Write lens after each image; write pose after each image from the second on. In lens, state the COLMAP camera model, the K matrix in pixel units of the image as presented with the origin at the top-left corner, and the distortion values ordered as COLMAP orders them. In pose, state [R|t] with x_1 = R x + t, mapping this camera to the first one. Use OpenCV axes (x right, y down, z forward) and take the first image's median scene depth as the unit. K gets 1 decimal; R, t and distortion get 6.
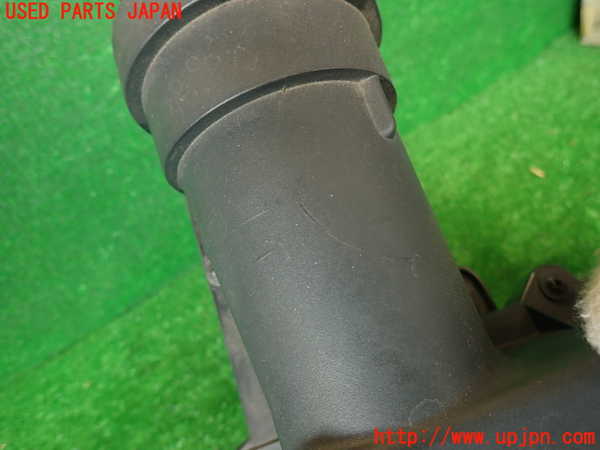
lens RADIAL K [[445.3, 0, 300.0], [0, 445.3, 225.0], [0, 0, 1]] dist [0.006163, -0.009683]
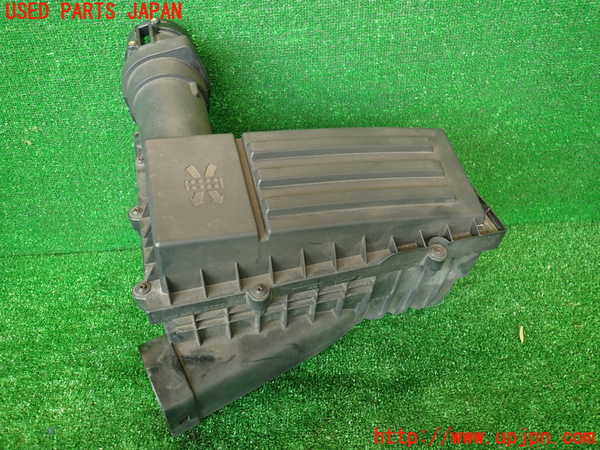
lens RADIAL K [[445.3, 0, 300.0], [0, 445.3, 225.0], [0, 0, 1]] dist [0.006163, -0.009683]
pose [[0.863276, 0.472564, -0.177307, 0.196467], [-0.474830, 0.879489, 0.032179, -0.131750], [0.171146, 0.056411, 0.983629, -0.004727]]
